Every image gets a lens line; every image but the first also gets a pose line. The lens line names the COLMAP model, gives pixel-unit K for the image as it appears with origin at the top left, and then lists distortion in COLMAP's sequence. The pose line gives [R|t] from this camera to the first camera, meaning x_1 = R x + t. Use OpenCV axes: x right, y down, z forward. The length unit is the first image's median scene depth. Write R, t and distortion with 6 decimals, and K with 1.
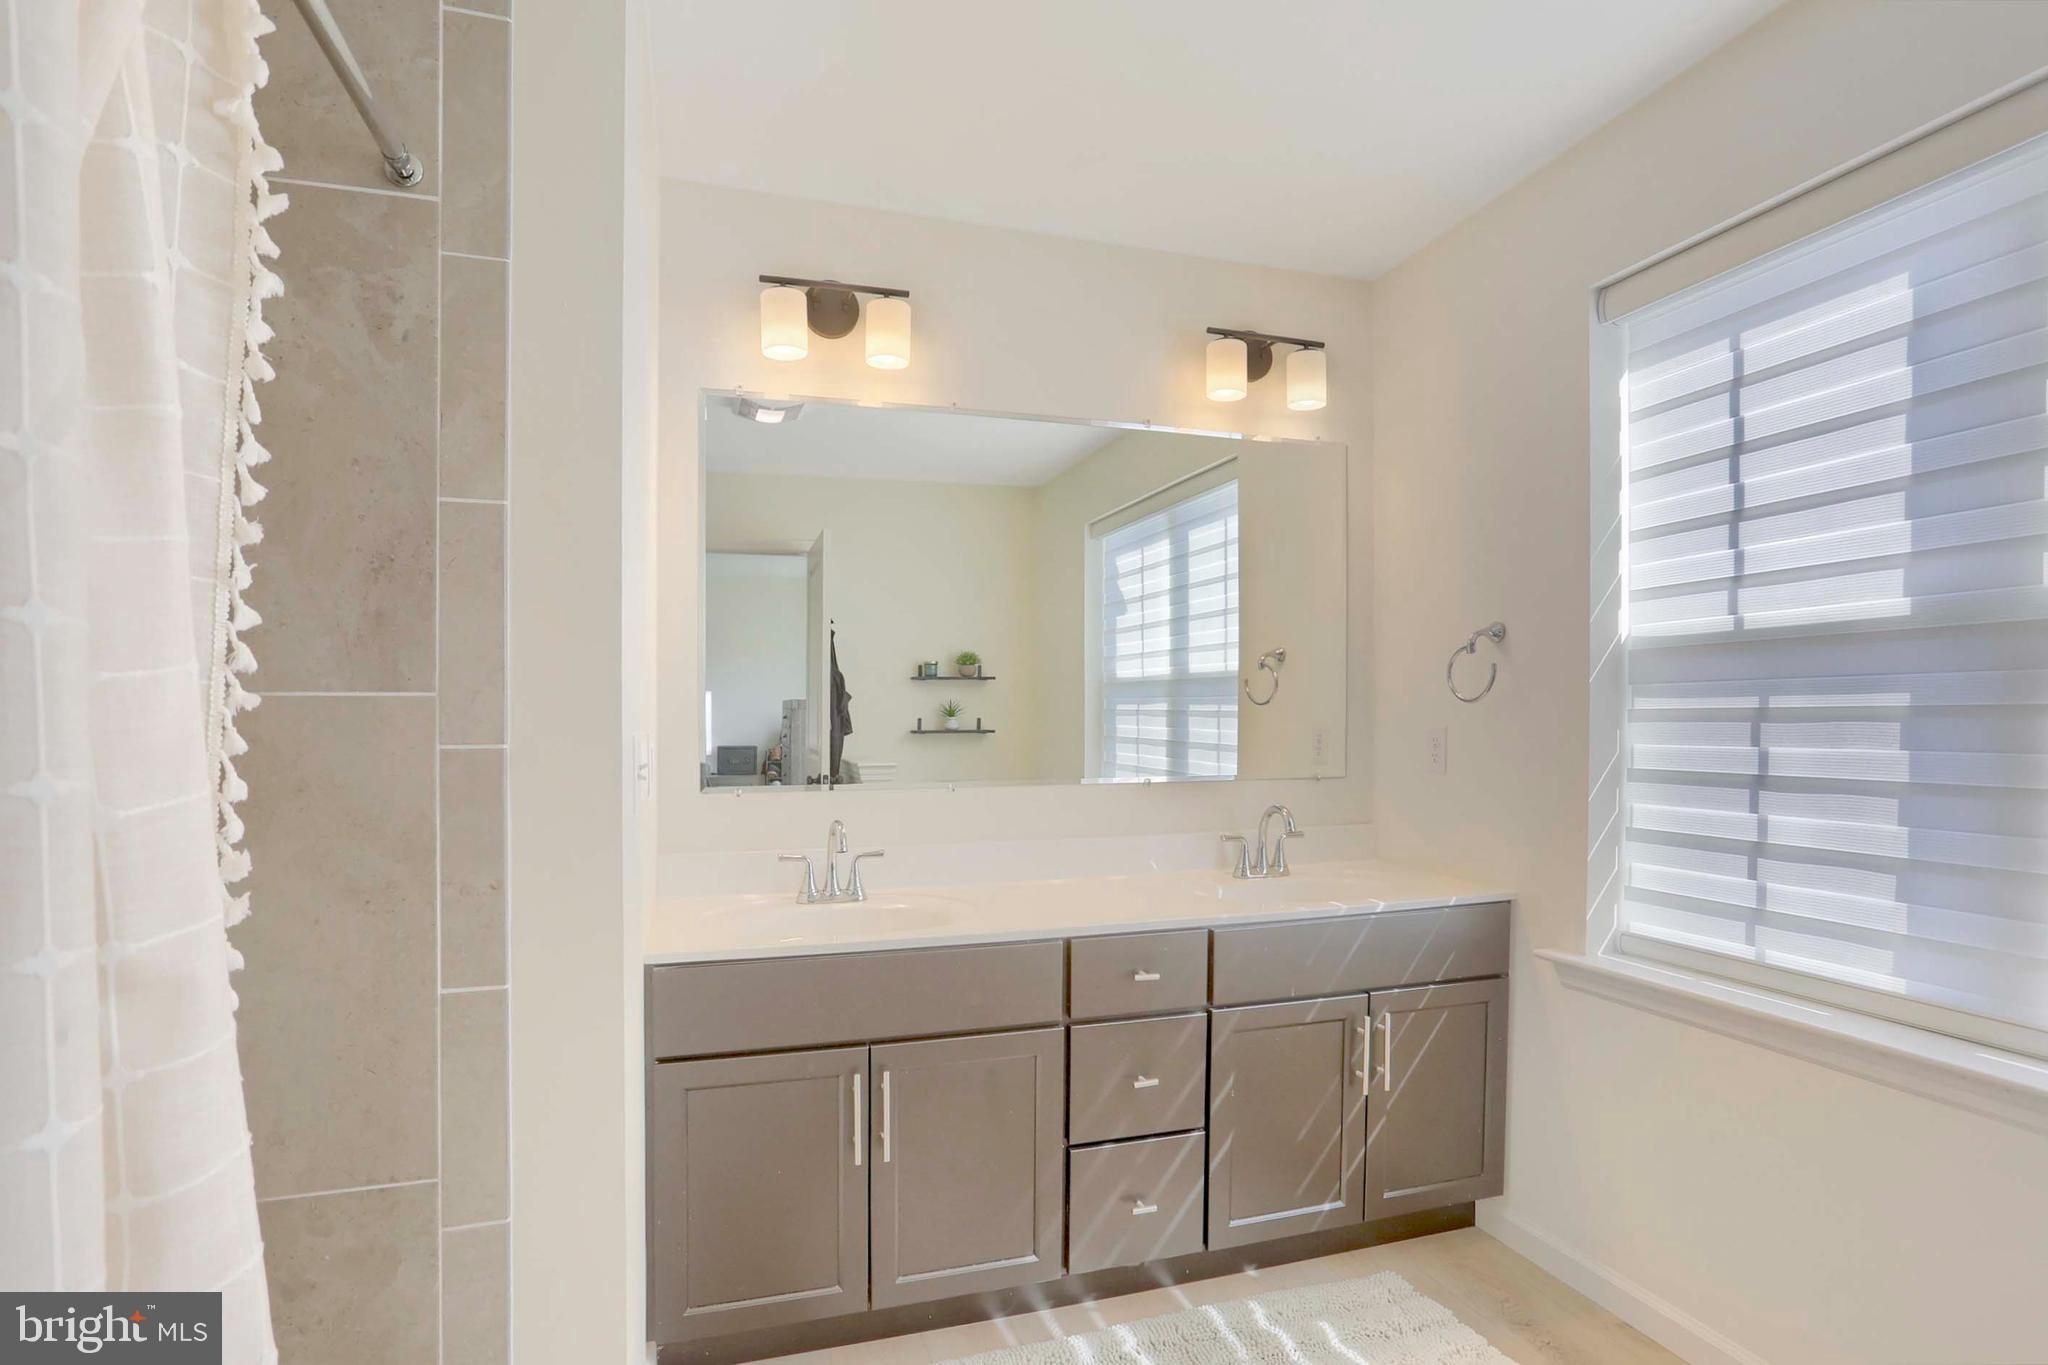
lens RADIAL K [[1024.8, 0, 1024.0], [0, 1024.8, 682.5], [0, 0, 1]] dist [0.000761, 0.000170]
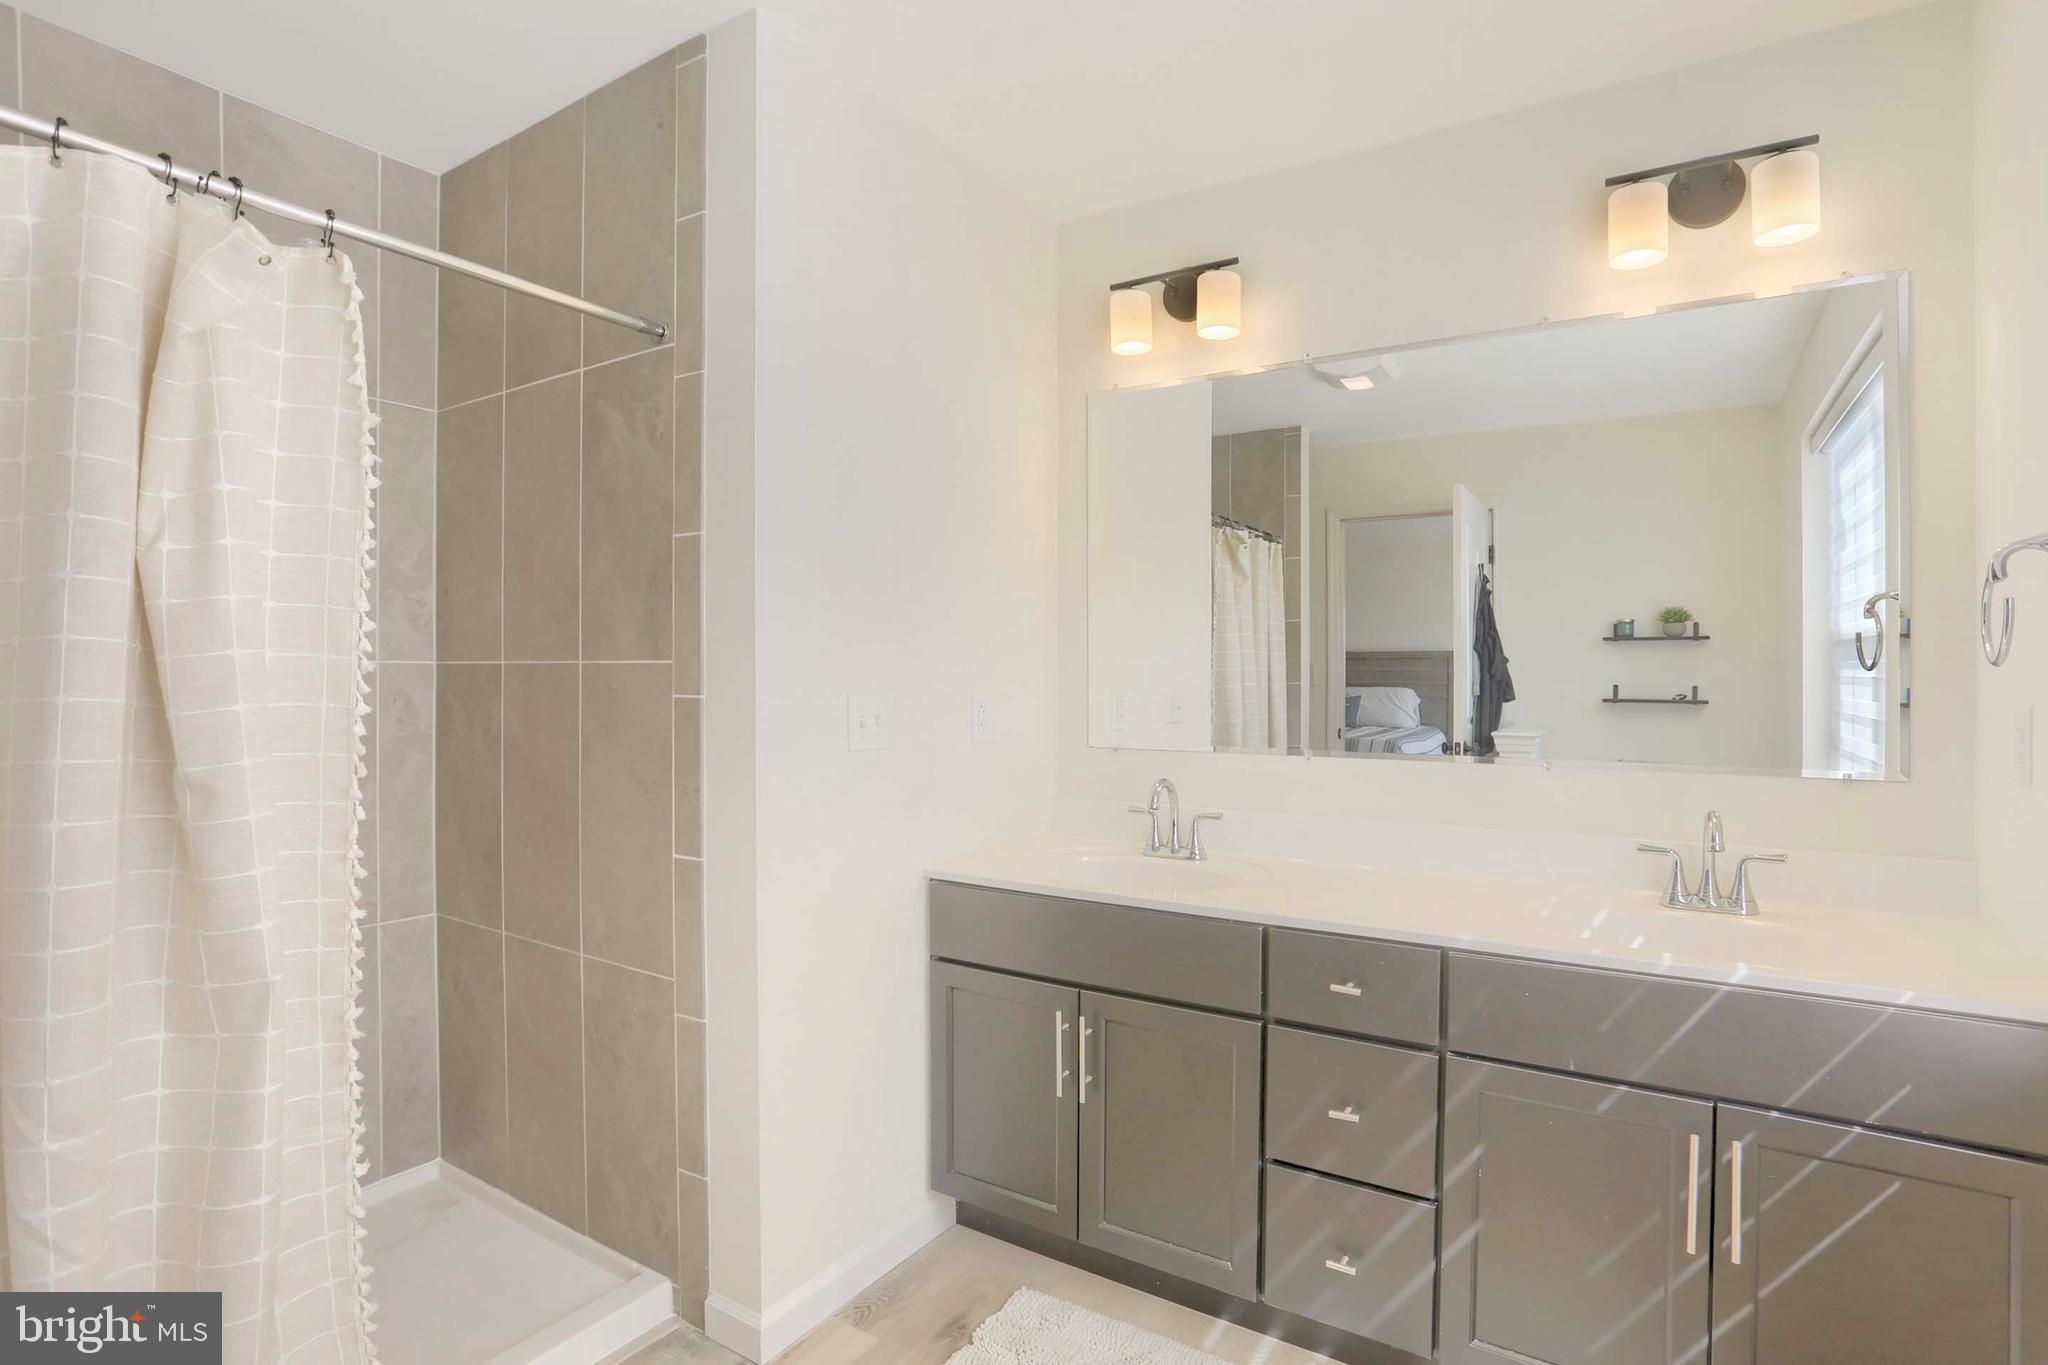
lens RADIAL K [[1054.9, 0, 1030.7], [0, 1054.9, 611.0], [0, 0, 1]] dist [0.036918, 0.000094]
pose [[0.681499, -0.033899, -0.731034, 0.554679], [0.010043, 0.999266, -0.036974, -0.000077], [0.731750, 0.017856, 0.681339, 0.172147]]
